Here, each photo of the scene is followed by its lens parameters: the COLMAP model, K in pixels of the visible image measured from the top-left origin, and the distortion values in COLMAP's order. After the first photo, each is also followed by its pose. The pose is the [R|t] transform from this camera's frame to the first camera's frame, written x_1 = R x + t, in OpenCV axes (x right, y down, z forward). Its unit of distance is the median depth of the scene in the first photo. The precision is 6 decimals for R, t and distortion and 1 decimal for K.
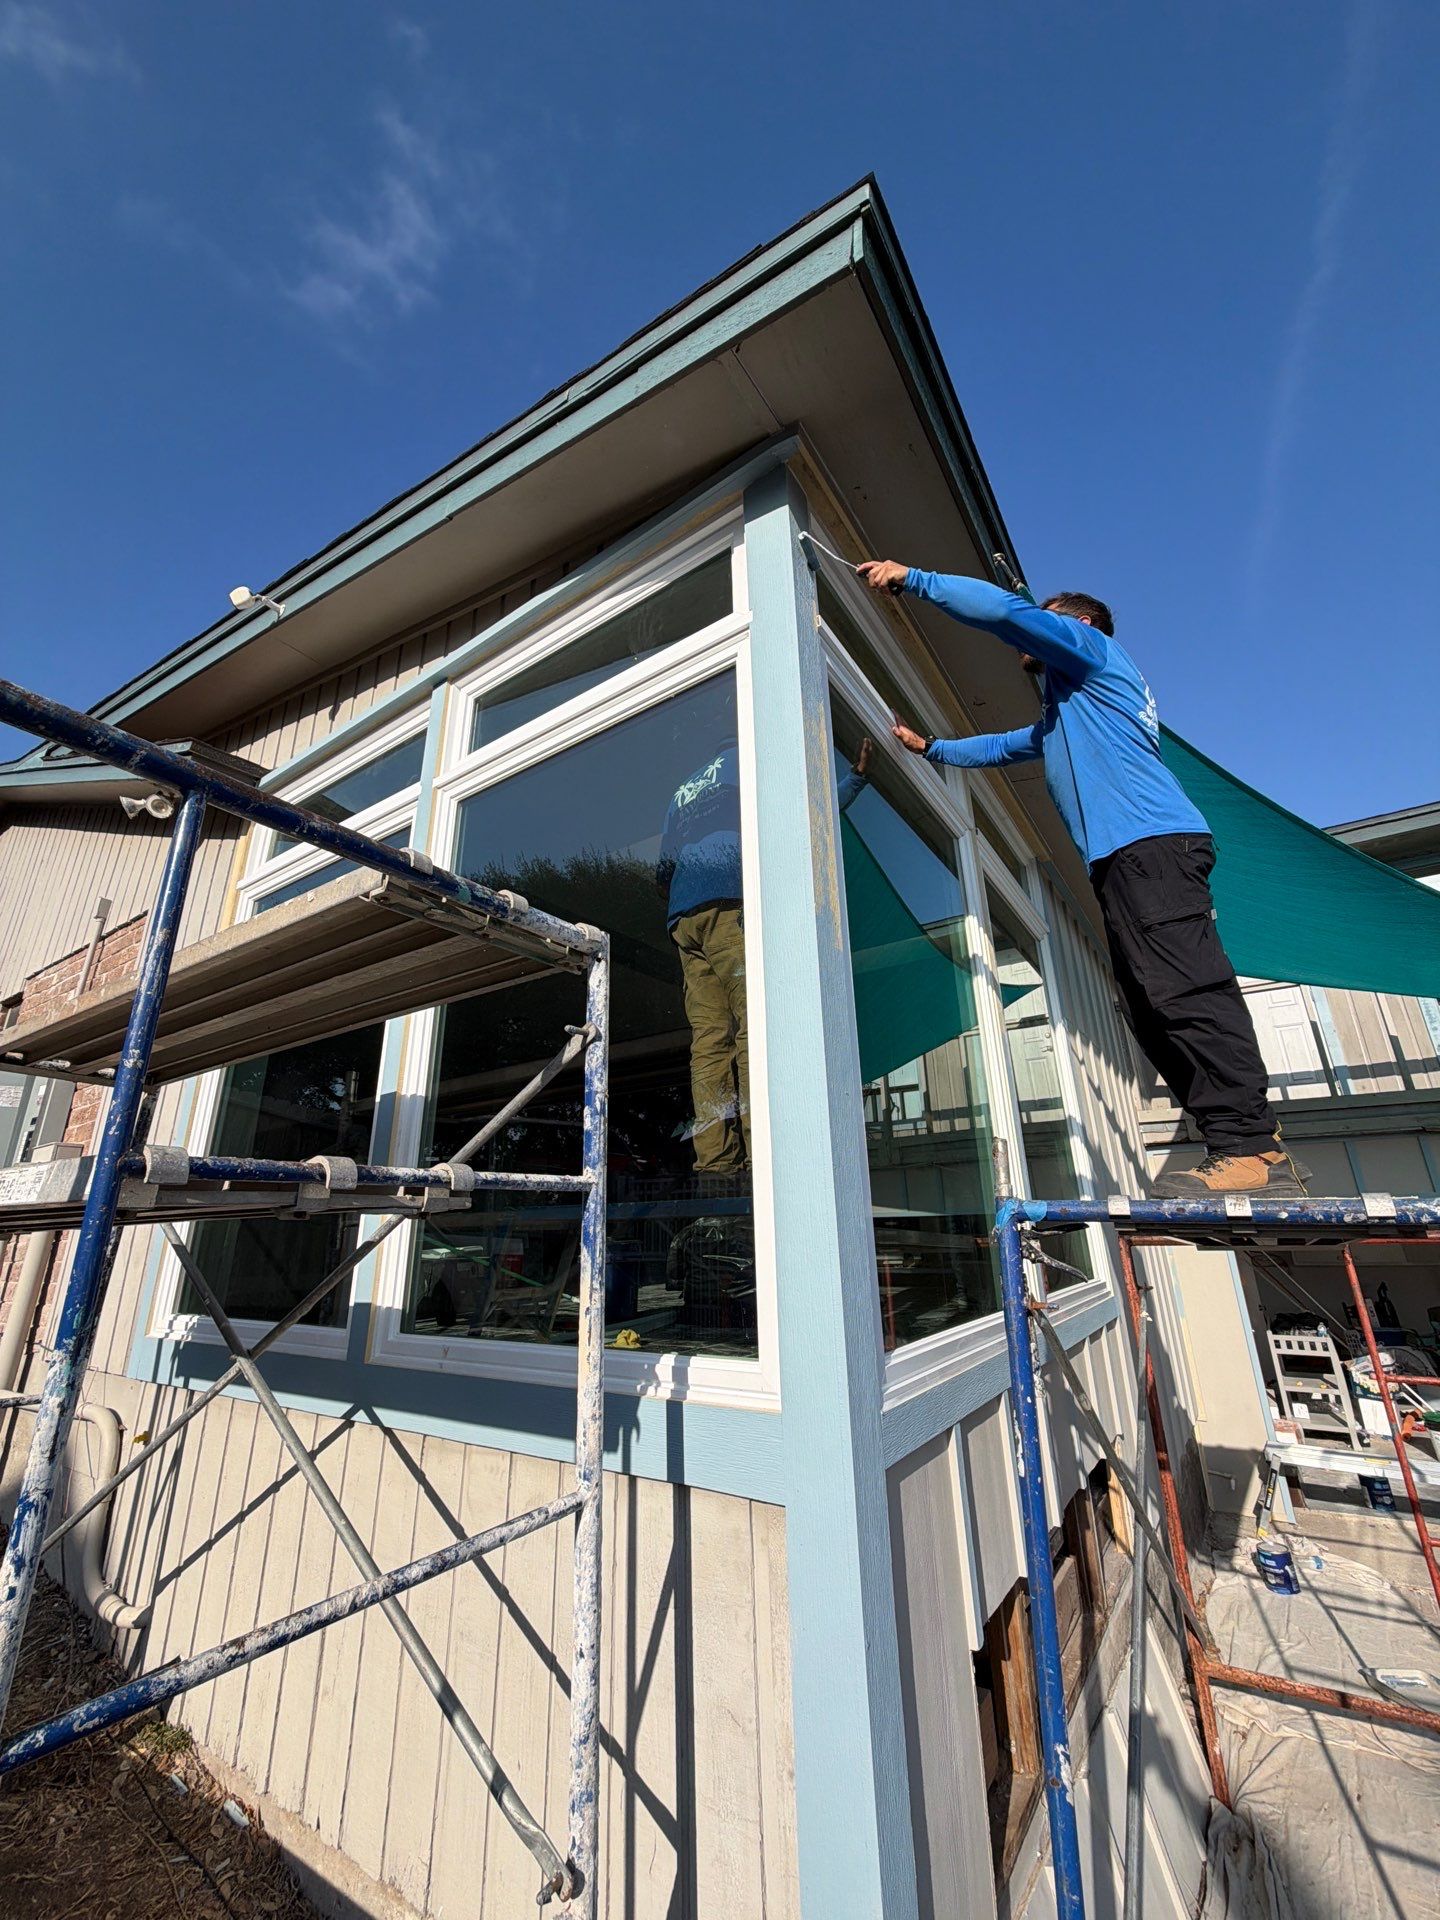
lens RADIAL K [[763.2, 0, 723.1], [0, 763.2, 958.5], [0, 0, 1]] dist [-0.001749, 0.000401]
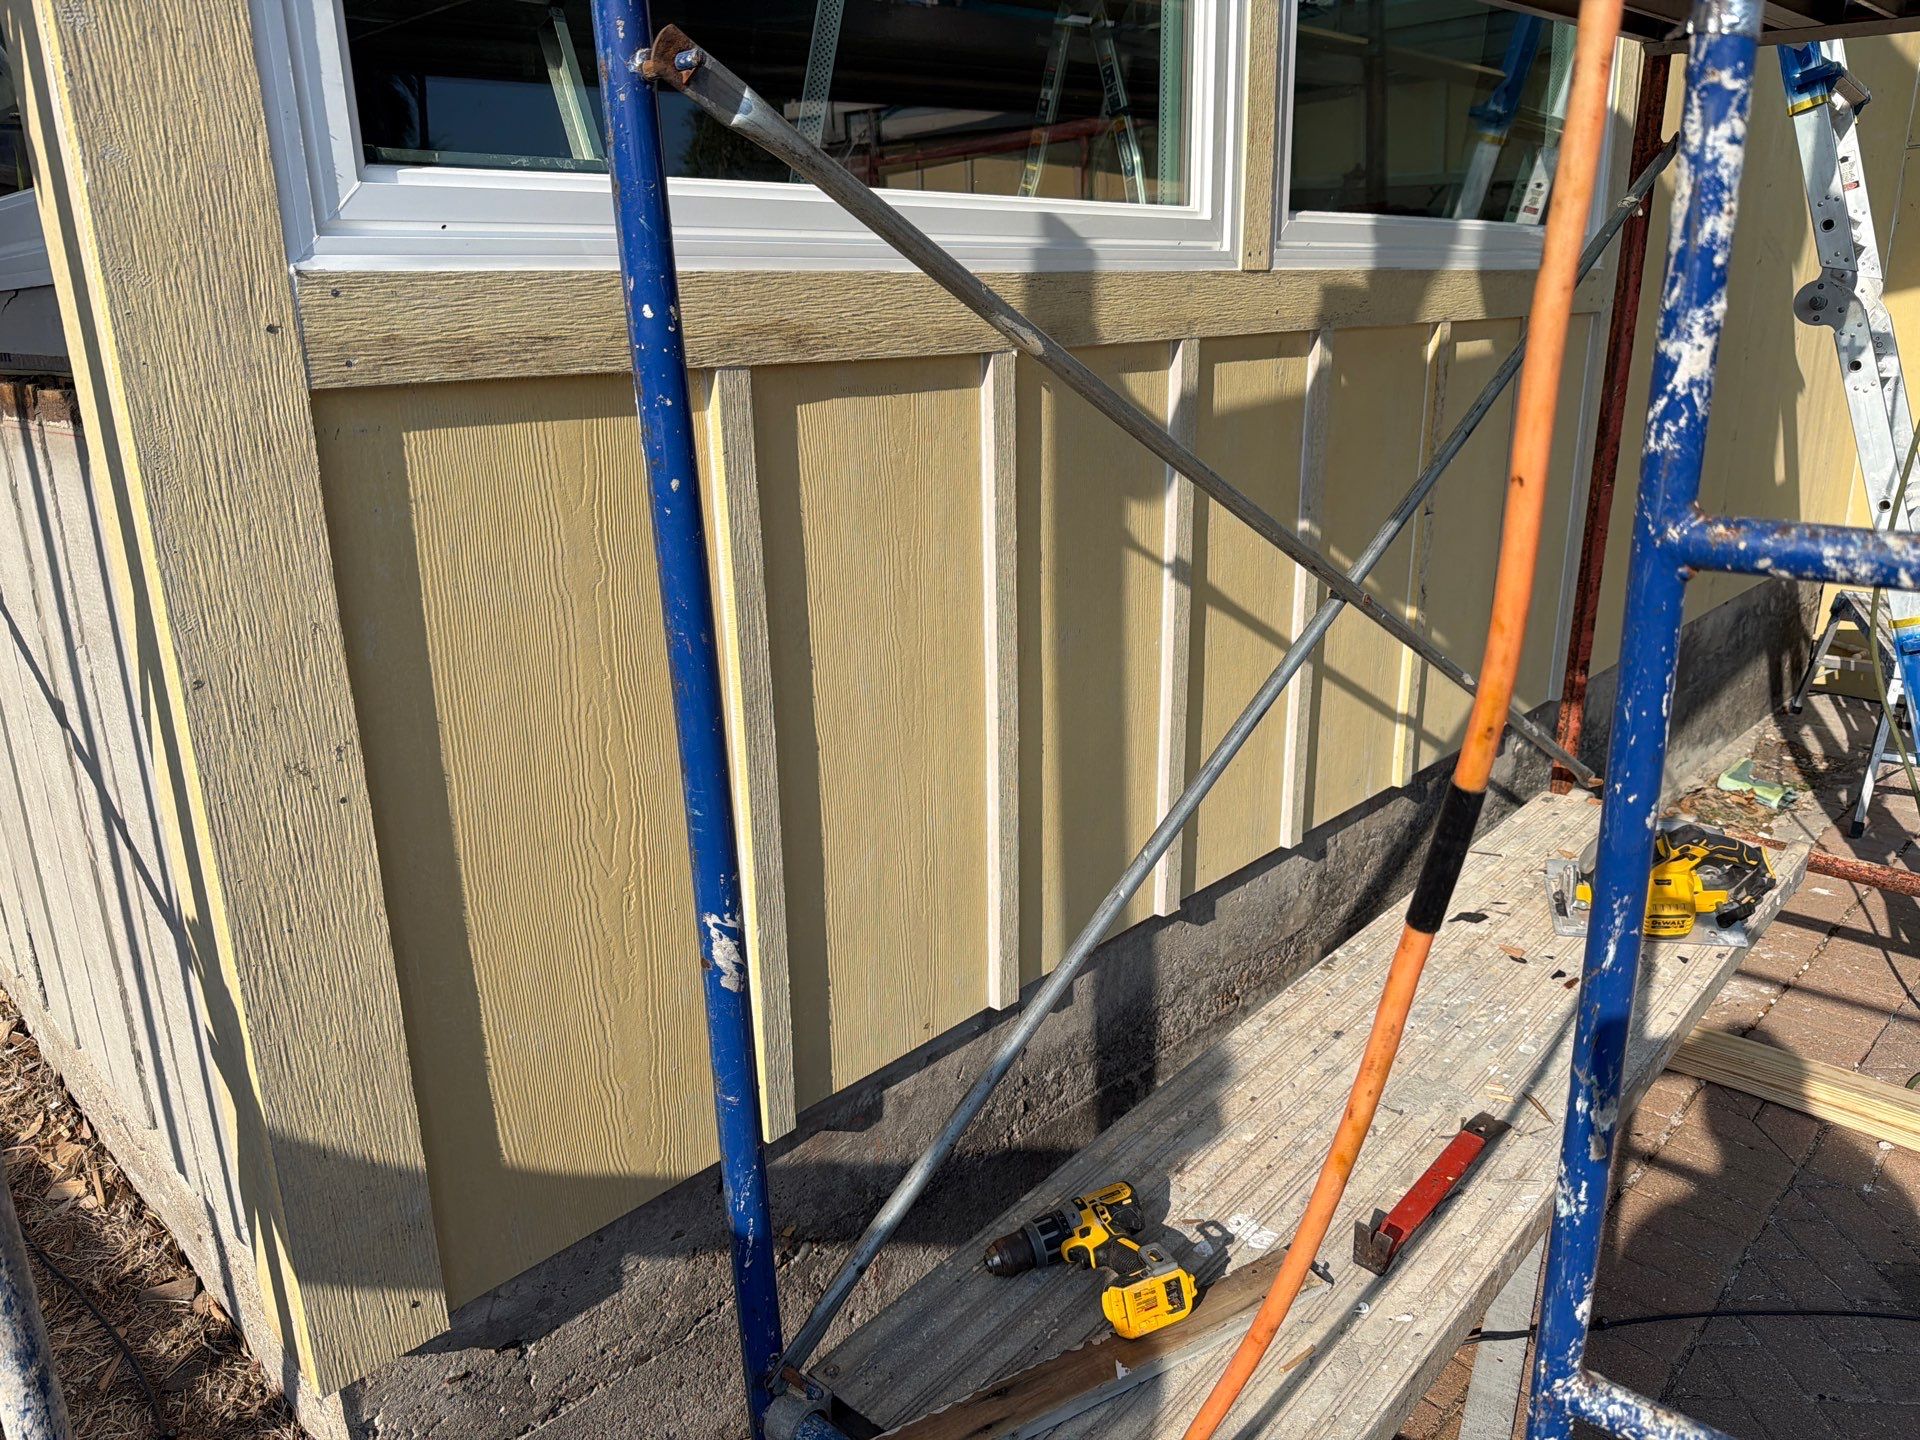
lens RADIAL K [[1352.8, 0, 934.3], [0, 1352.8, 714.5], [0, 0, 1]] dist [0.000020, -0.025649]
pose [[0.982972, 0.047850, -0.177416, 0.416594], [0.067859, 0.802728, 0.592472, 0.226068], [0.170766, -0.594423, 0.785812, 0.200848]]
